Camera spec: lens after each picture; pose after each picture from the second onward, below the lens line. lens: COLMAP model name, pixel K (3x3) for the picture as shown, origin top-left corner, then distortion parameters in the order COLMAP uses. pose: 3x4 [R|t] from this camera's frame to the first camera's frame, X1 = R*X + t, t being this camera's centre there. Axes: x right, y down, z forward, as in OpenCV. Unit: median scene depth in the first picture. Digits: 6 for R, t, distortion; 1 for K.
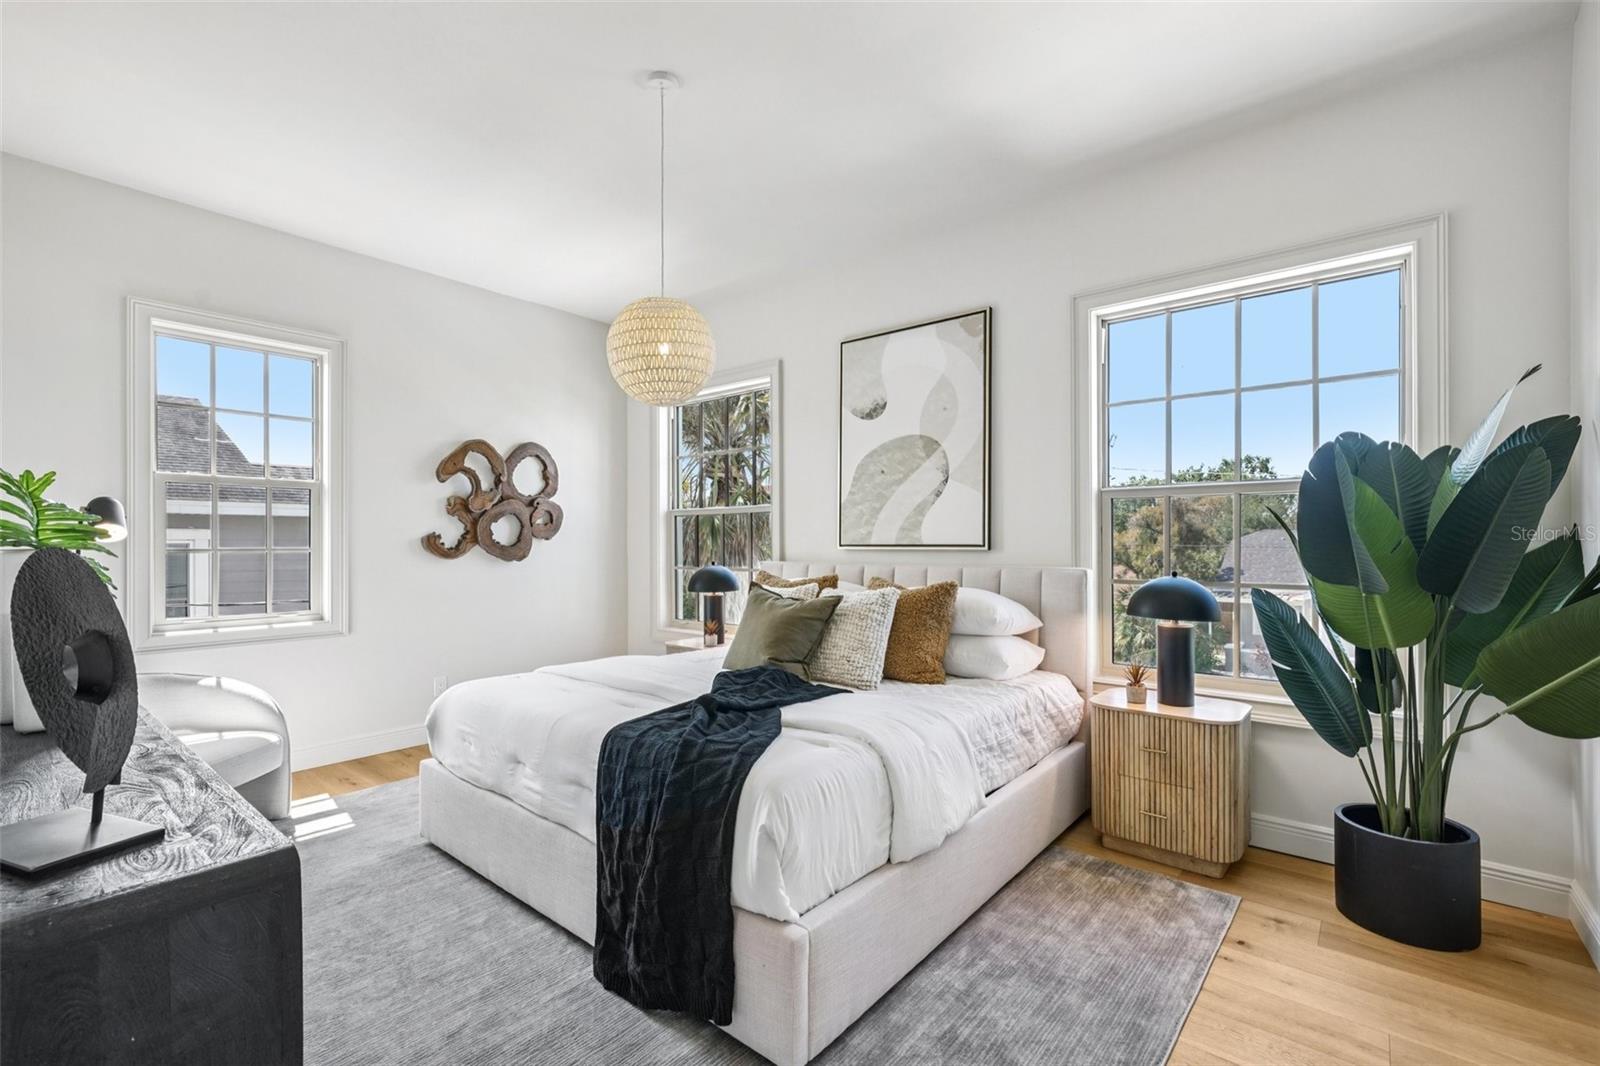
lens RADIAL K [[699.1, 0, 800.8], [0, 699.1, 527.4], [0, 0, 1]] dist [0.001231, 0.000060]
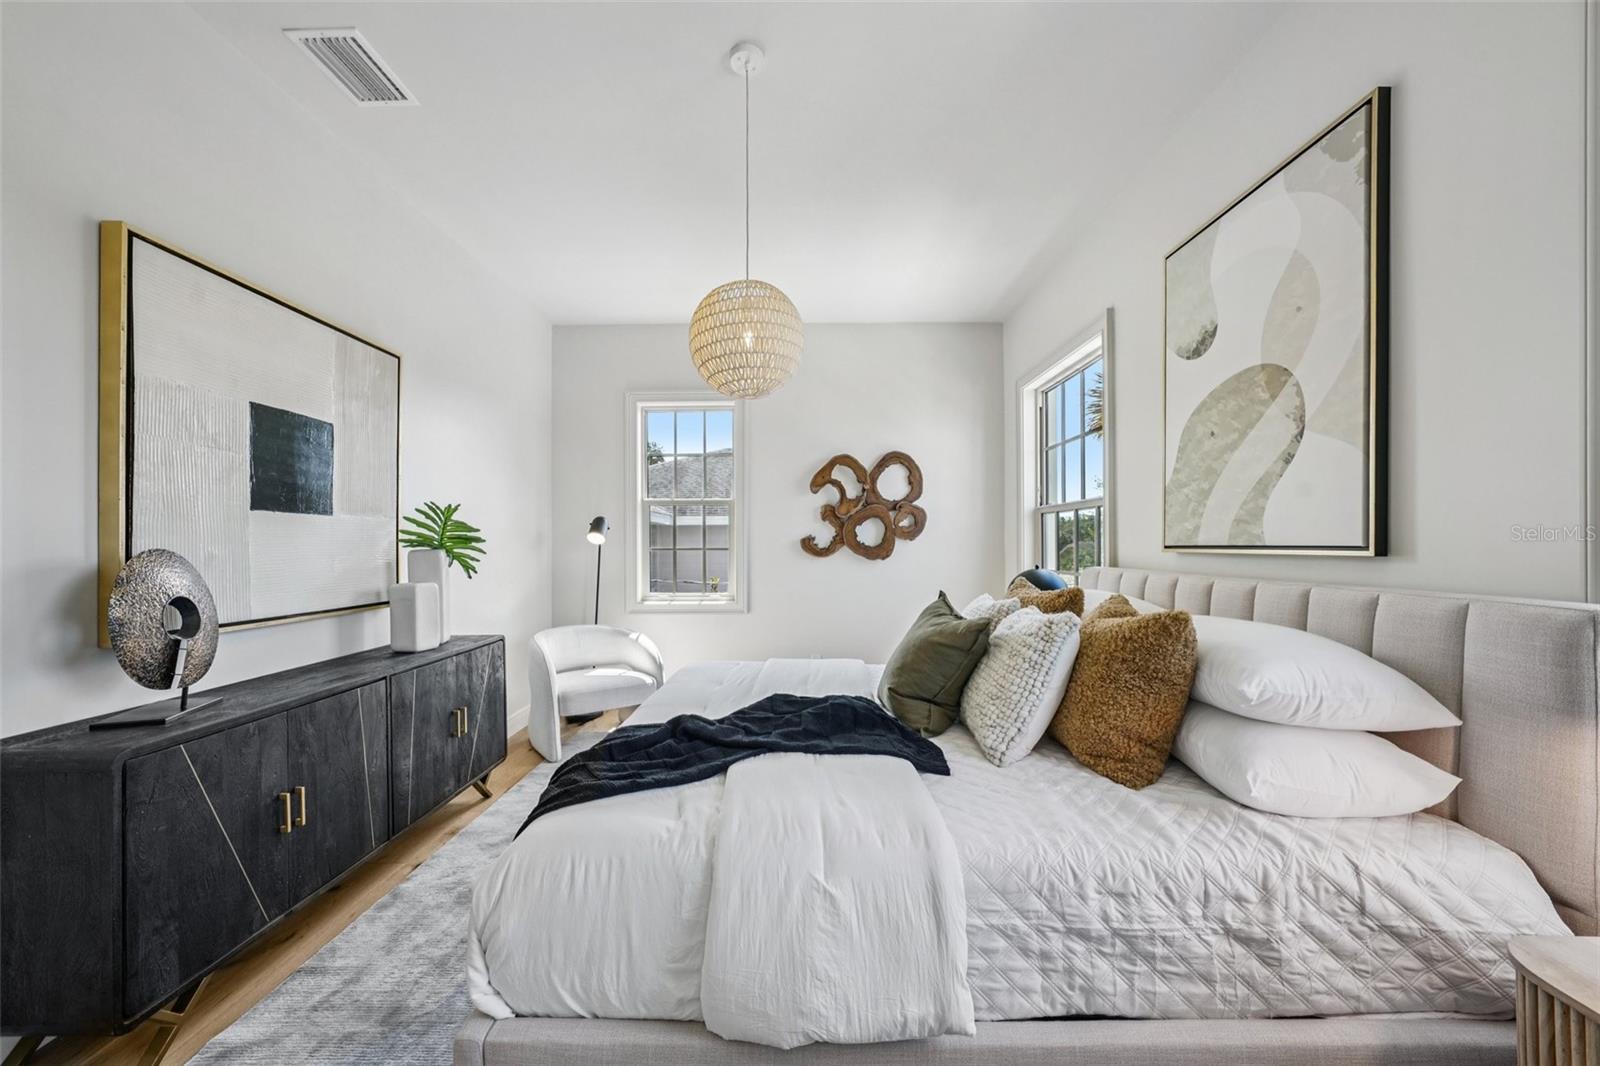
lens RADIAL K [[609.9, 0, 800.0], [0, 609.9, 533.0], [0, 0, 1]] dist [-0.009072, 0.000481]
pose [[0.628716, -0.015079, -0.777489, 0.320366], [0.020428, 0.999787, -0.002871, 0.006619], [0.777367, -0.014077, 0.628890, 0.354294]]
